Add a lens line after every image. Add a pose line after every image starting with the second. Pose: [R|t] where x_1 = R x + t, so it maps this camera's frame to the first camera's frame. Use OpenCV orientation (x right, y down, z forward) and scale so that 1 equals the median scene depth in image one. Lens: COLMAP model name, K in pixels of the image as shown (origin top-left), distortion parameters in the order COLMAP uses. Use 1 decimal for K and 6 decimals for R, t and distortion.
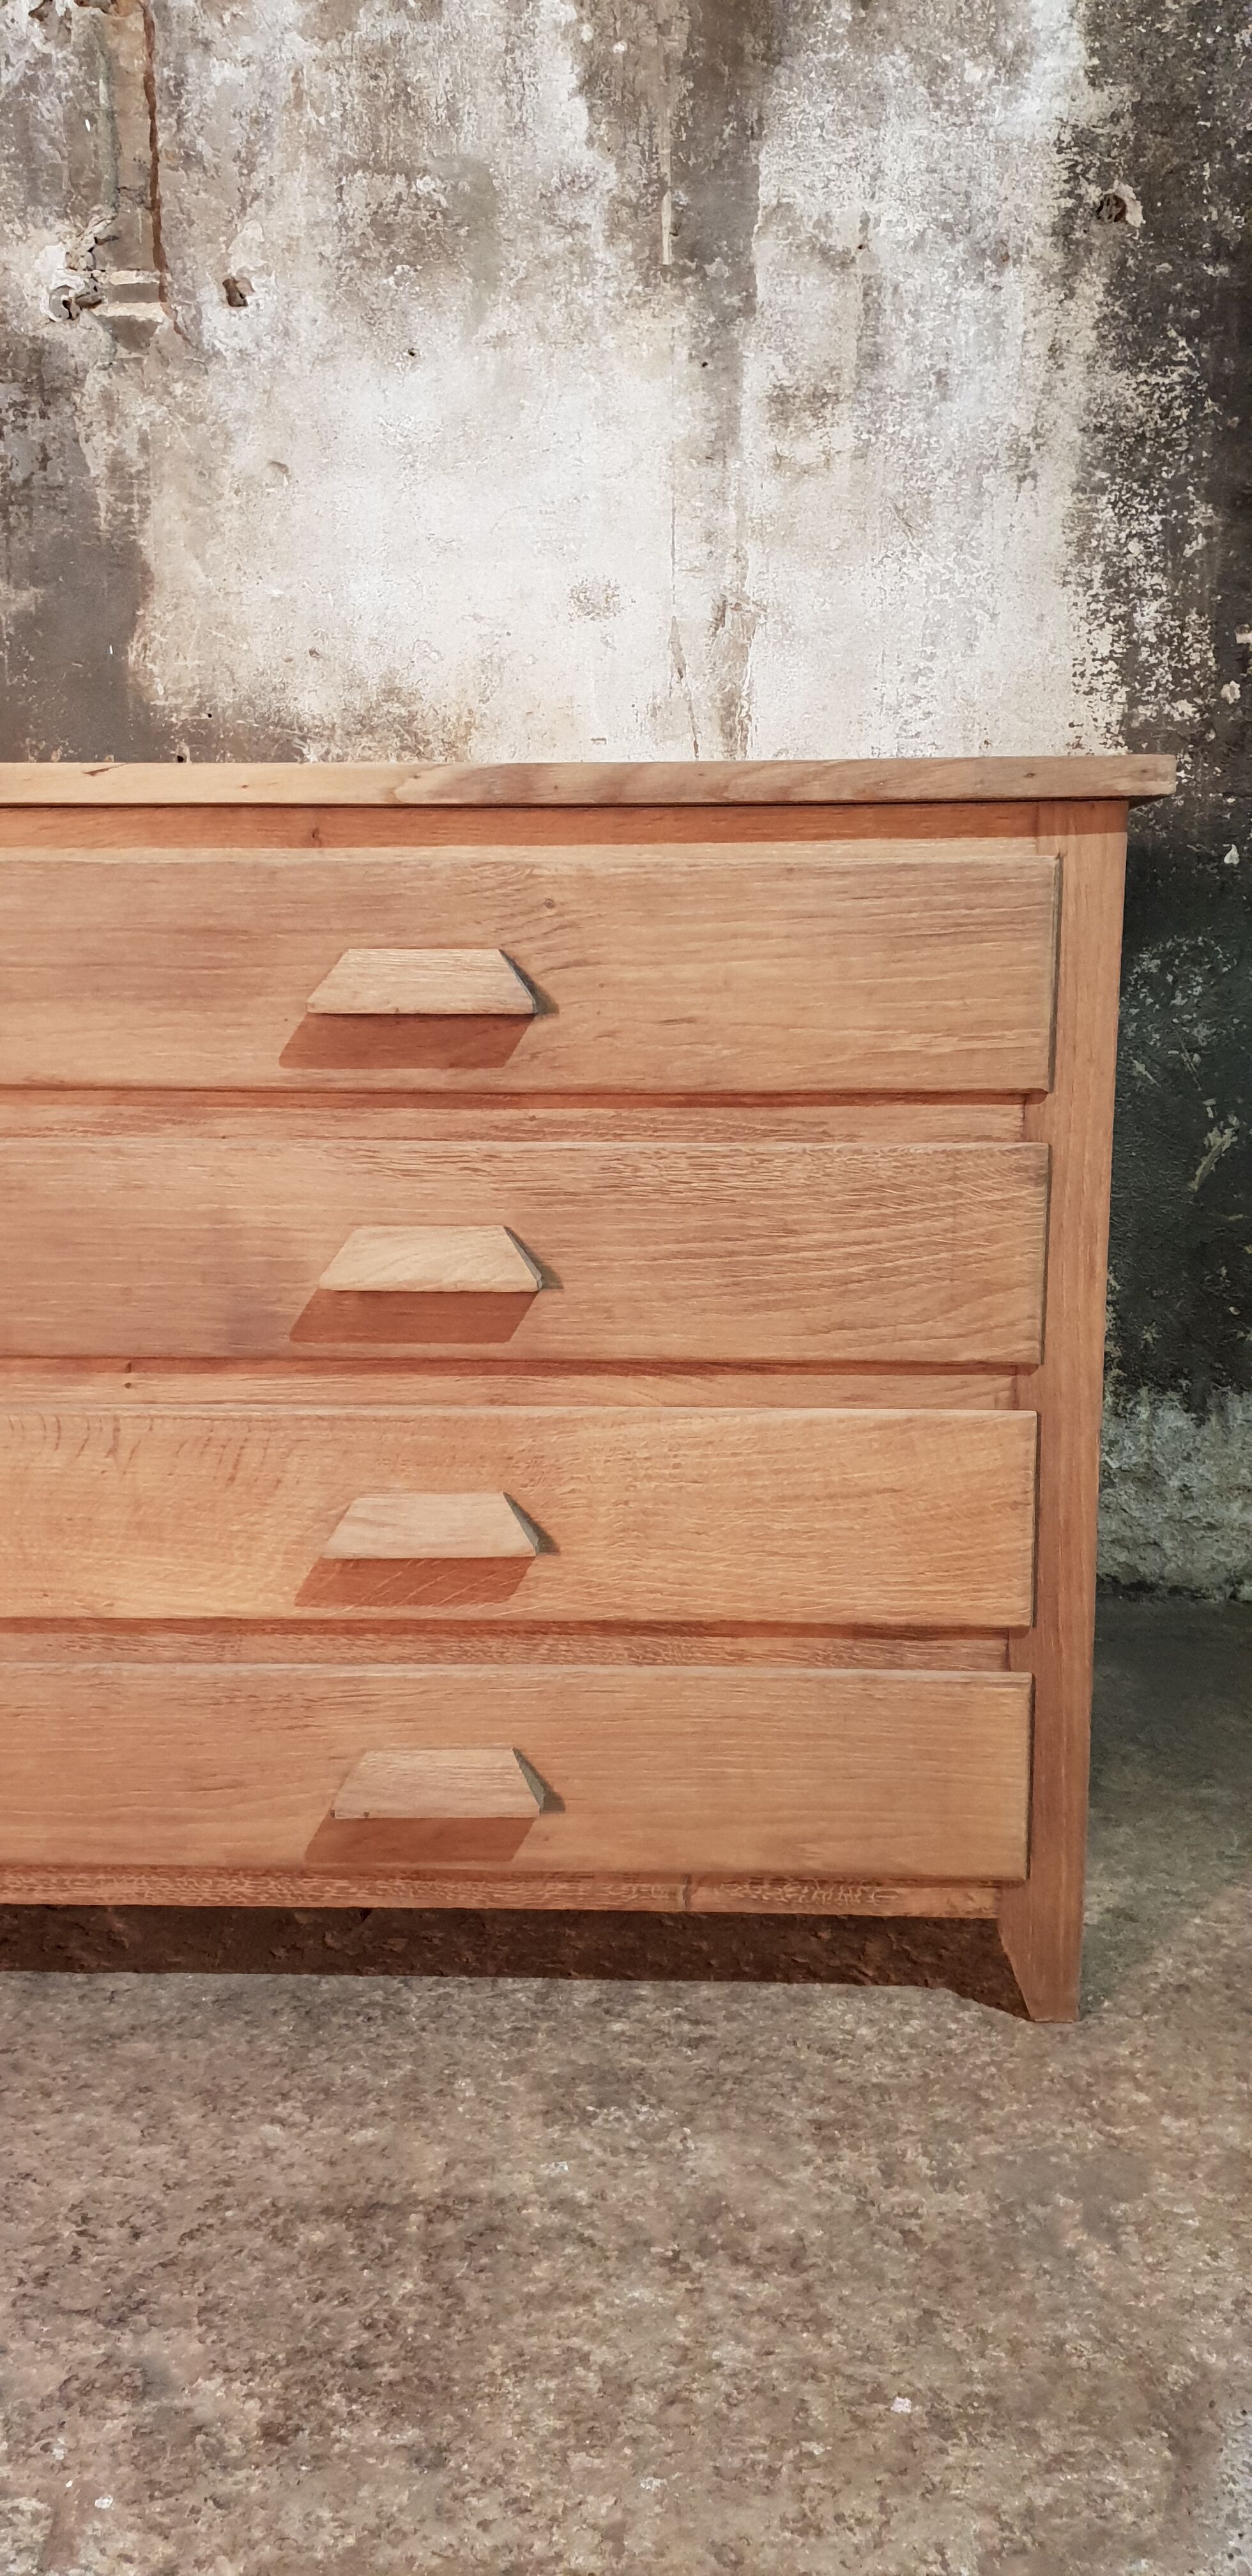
lens RADIAL K [[2034.2, 0, 676.3], [0, 2034.2, 1286.8], [0, 0, 1]] dist [0.008324, -0.010241]
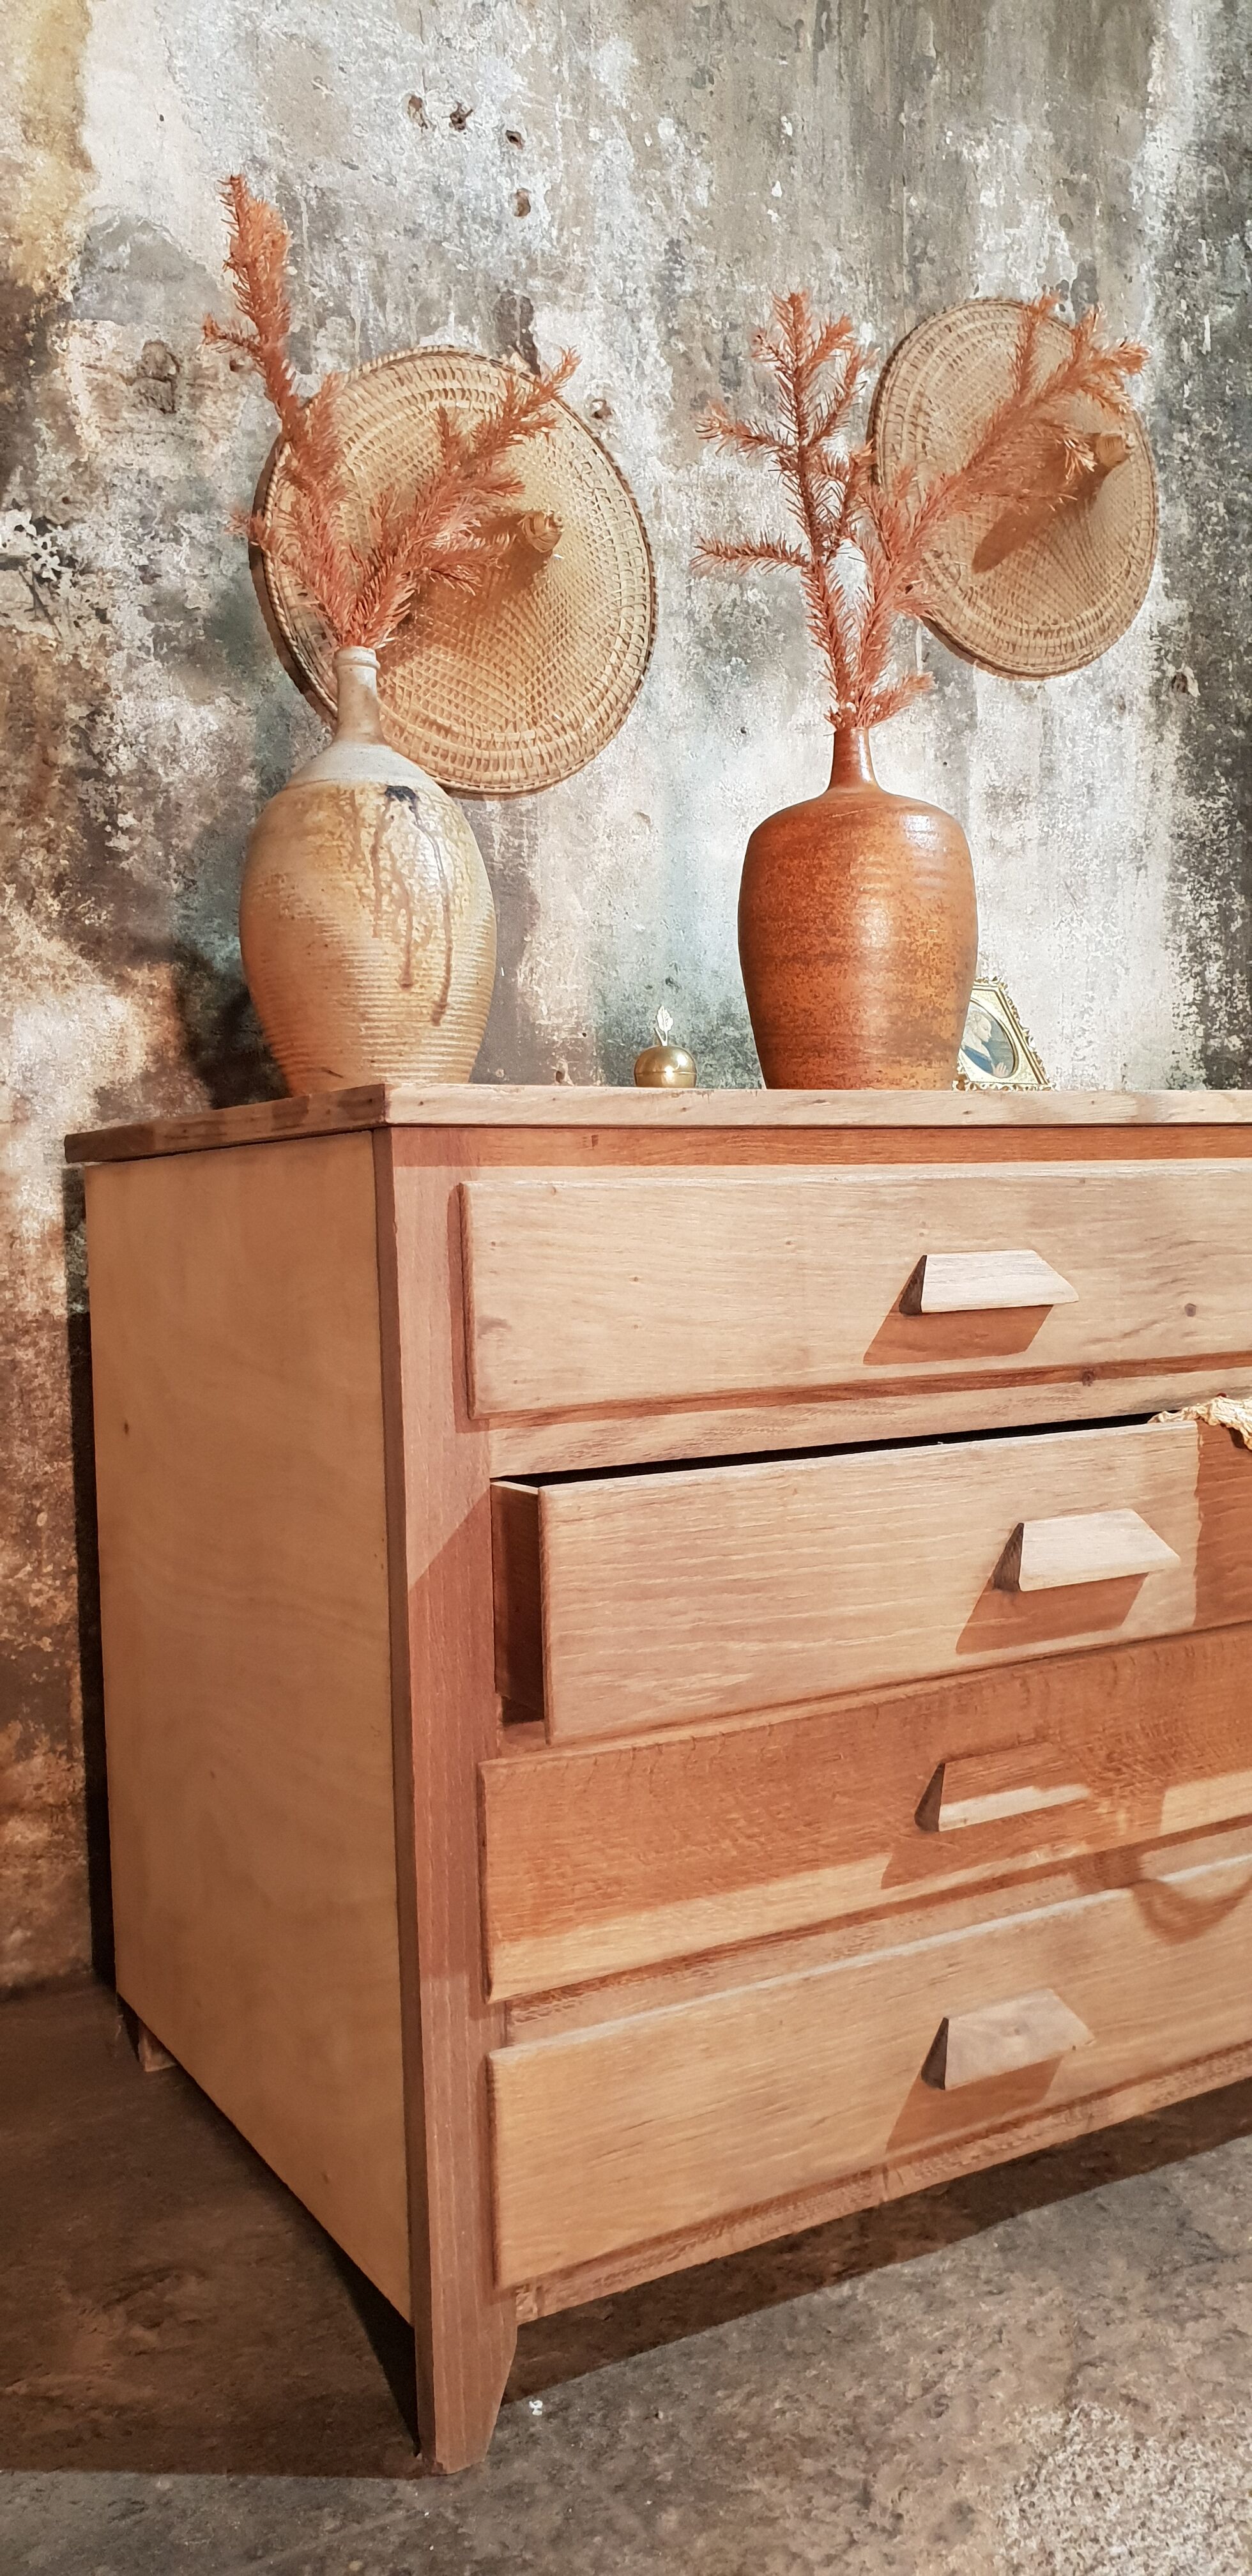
lens RADIAL K [[2034.2, 0, 674.2], [0, 2034.2, 1267.6], [0, 0, 1]] dist [0.008324, -0.010241]
pose [[0.842824, -0.042319, 0.536523, -0.796529], [0.121620, 0.986092, -0.113273, -0.033407], [-0.524268, 0.160721, 0.836249, 0.107010]]
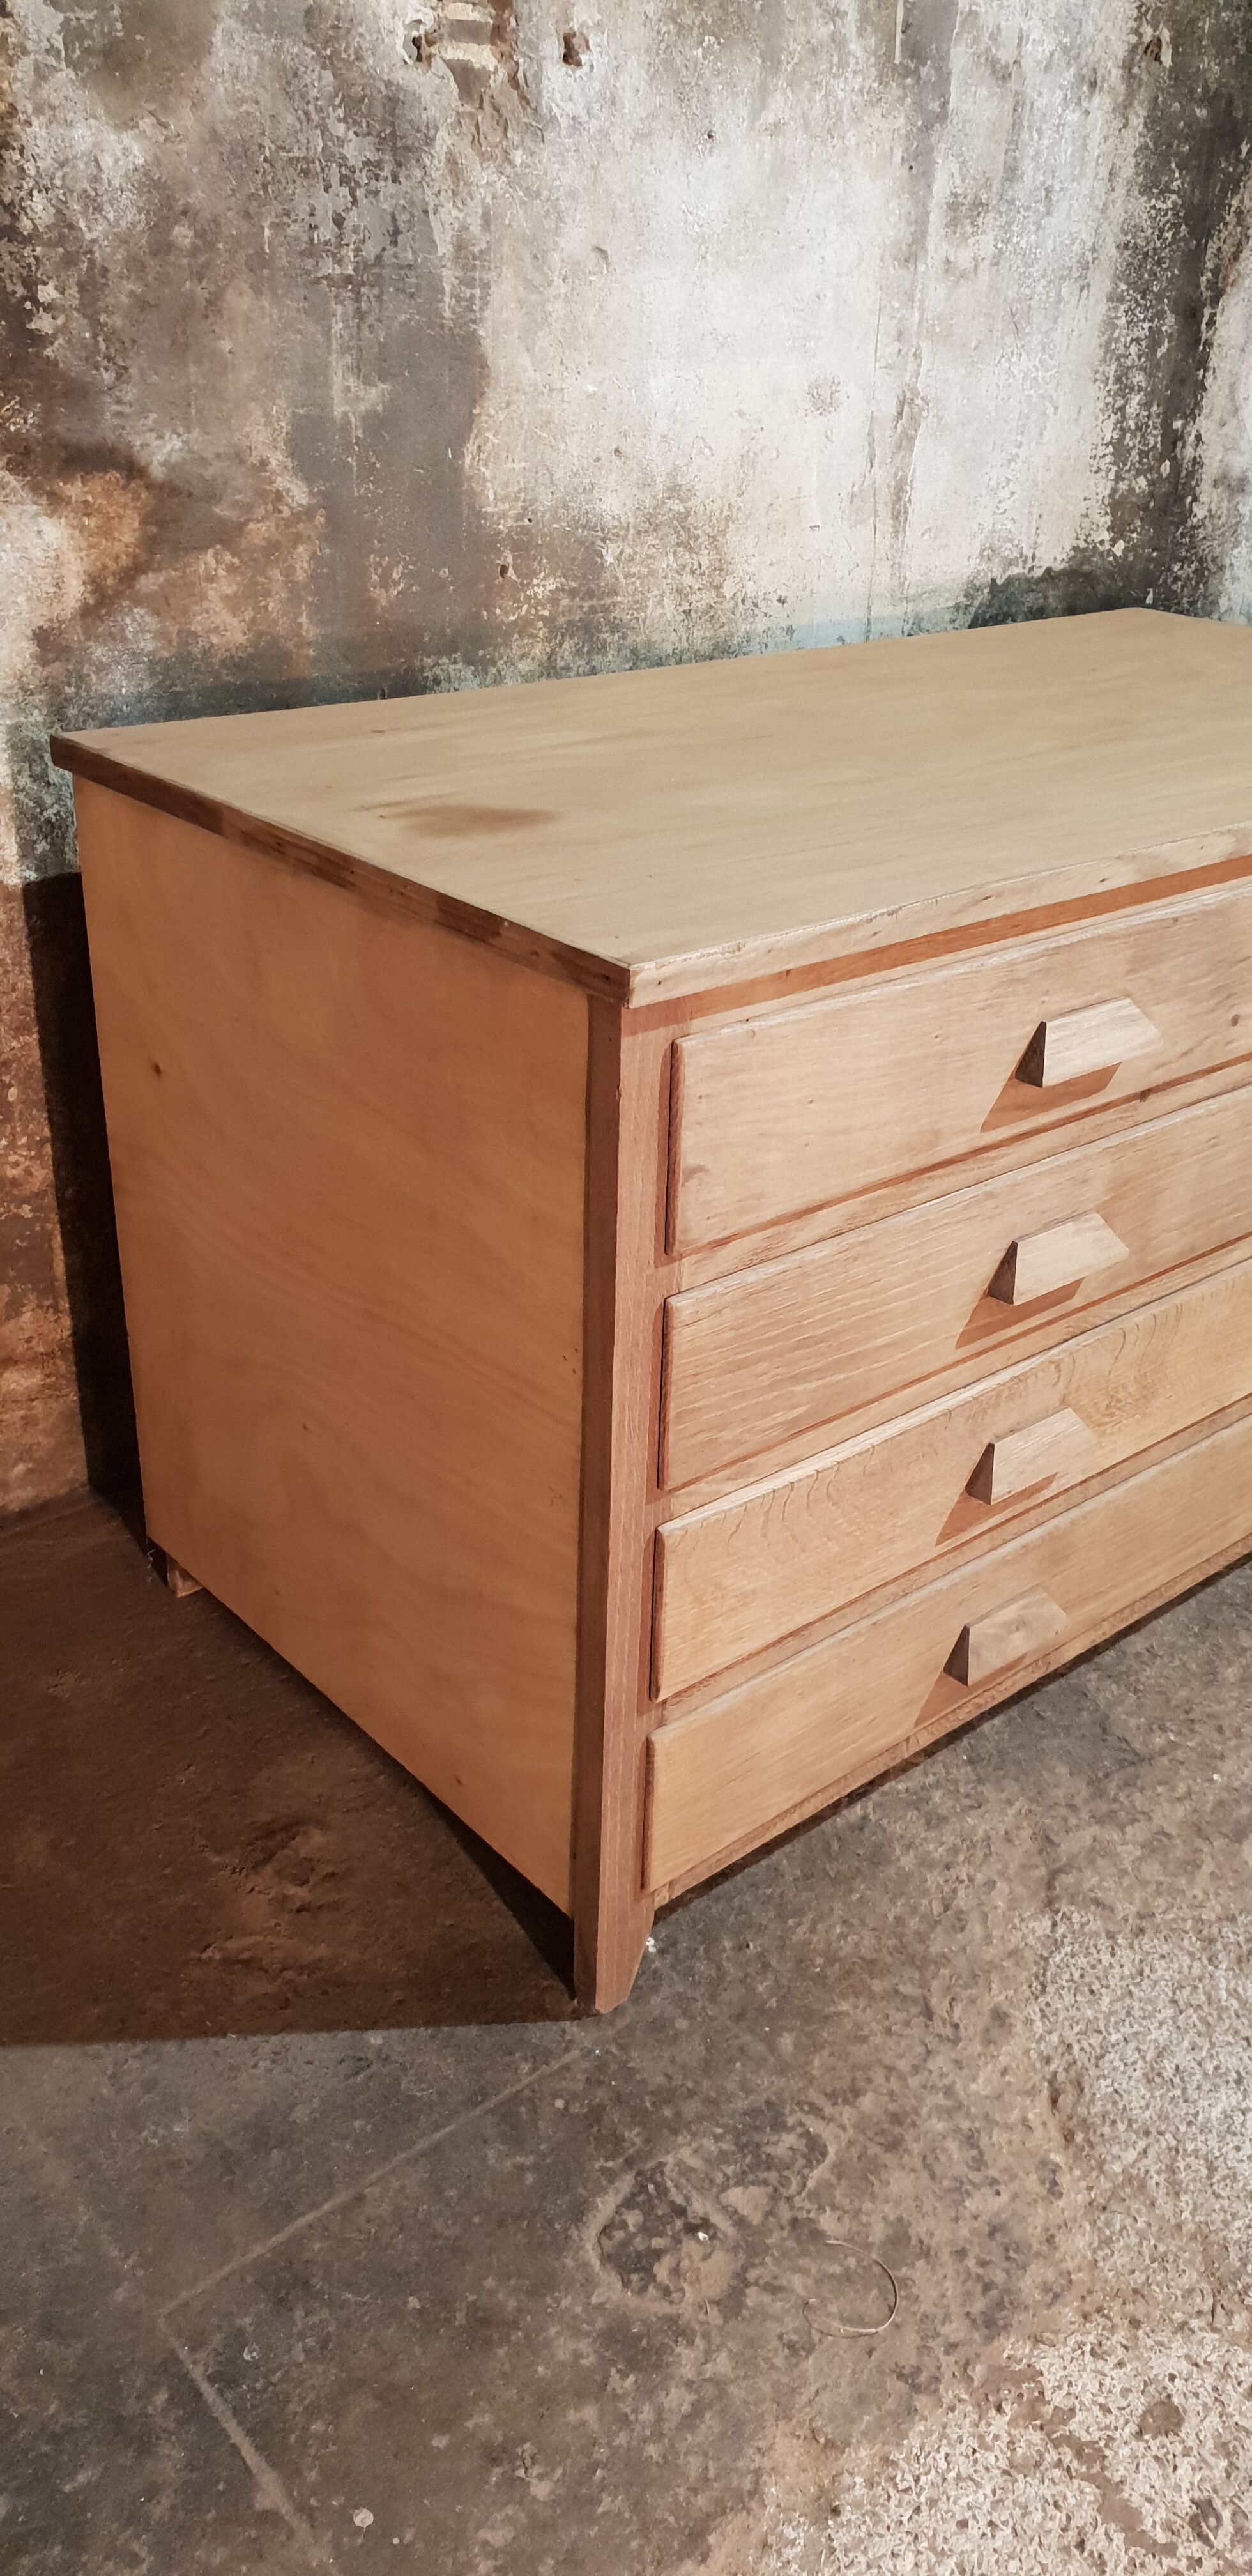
lens RADIAL K [[2034.2, 0, 663.5], [0, 2034.2, 1299.9], [0, 0, 1]] dist [0.008324, -0.010241]
pose [[0.733666, -0.285645, 0.616556, -0.922495], [0.079883, 0.937318, 0.339195, -0.266524], [-0.674799, -0.199604, 0.710496, 0.199351]]
